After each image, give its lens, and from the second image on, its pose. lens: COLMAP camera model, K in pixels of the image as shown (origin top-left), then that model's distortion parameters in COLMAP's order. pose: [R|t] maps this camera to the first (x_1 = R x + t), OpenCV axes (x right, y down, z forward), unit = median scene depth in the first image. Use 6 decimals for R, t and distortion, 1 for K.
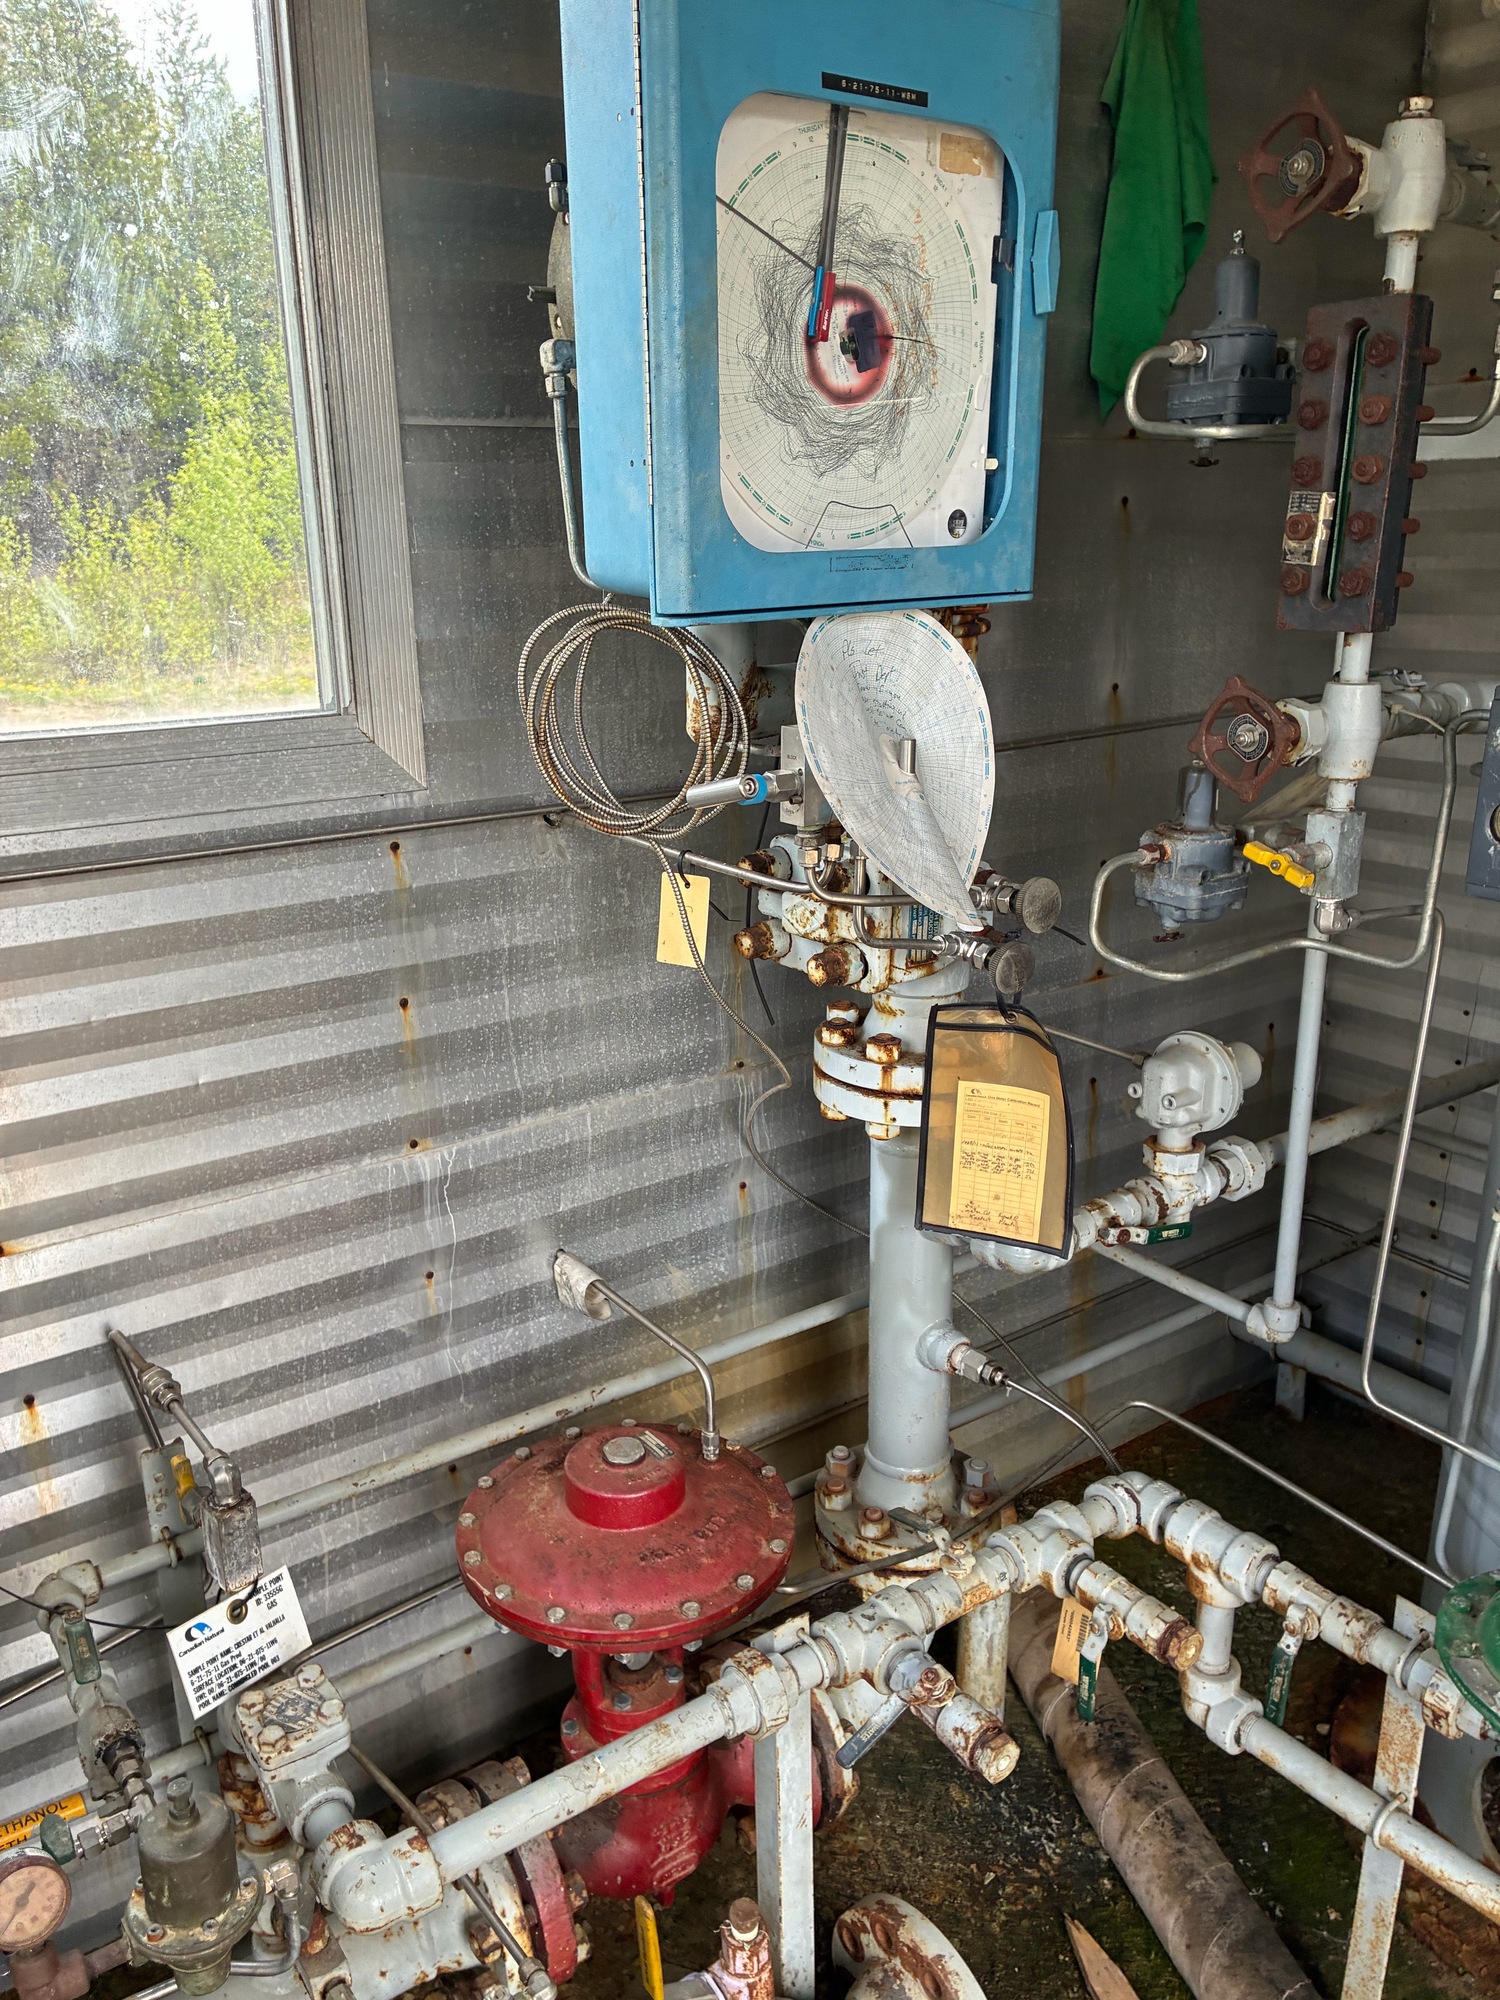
lens RADIAL K [[1529.1, 0, 734.3], [0, 1529.1, 1017.8], [0, 0, 1]] dist [0.052592, -0.061446]
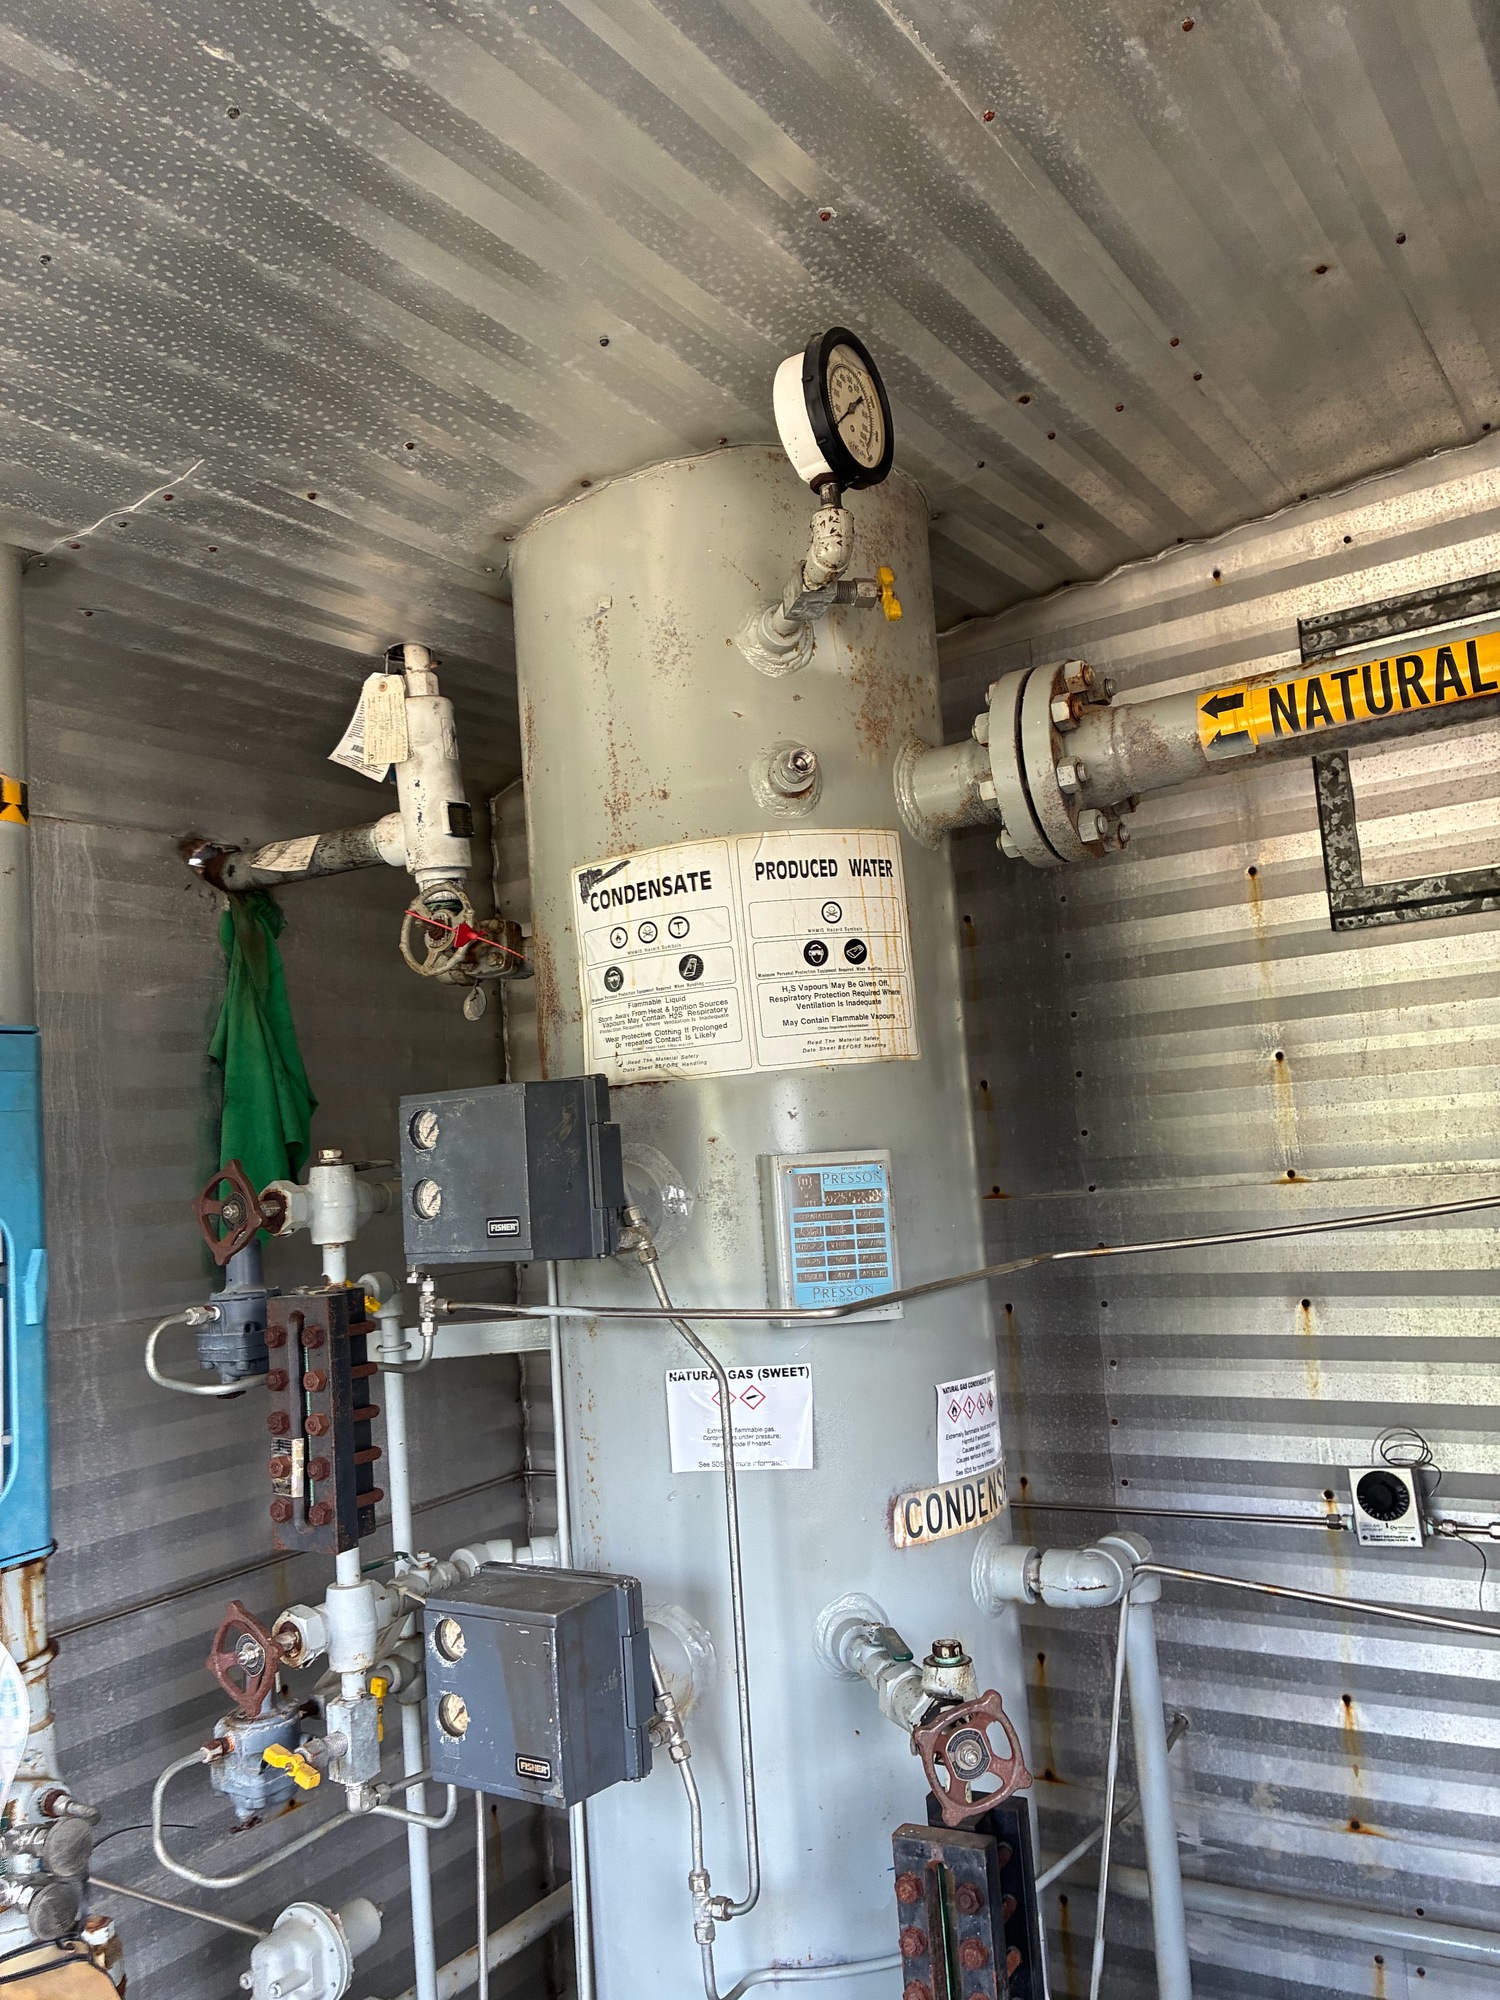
lens RADIAL K [[1529.1, 0, 722.9], [0, 1529.1, 1008.6], [0, 0, 1]] dist [0.052592, -0.061446]
pose [[0.932259, -0.018711, 0.361307, 0.215219], [0.165769, 0.909756, -0.380612, -0.104567], [-0.321579, 0.414722, 0.851230, -0.247893]]
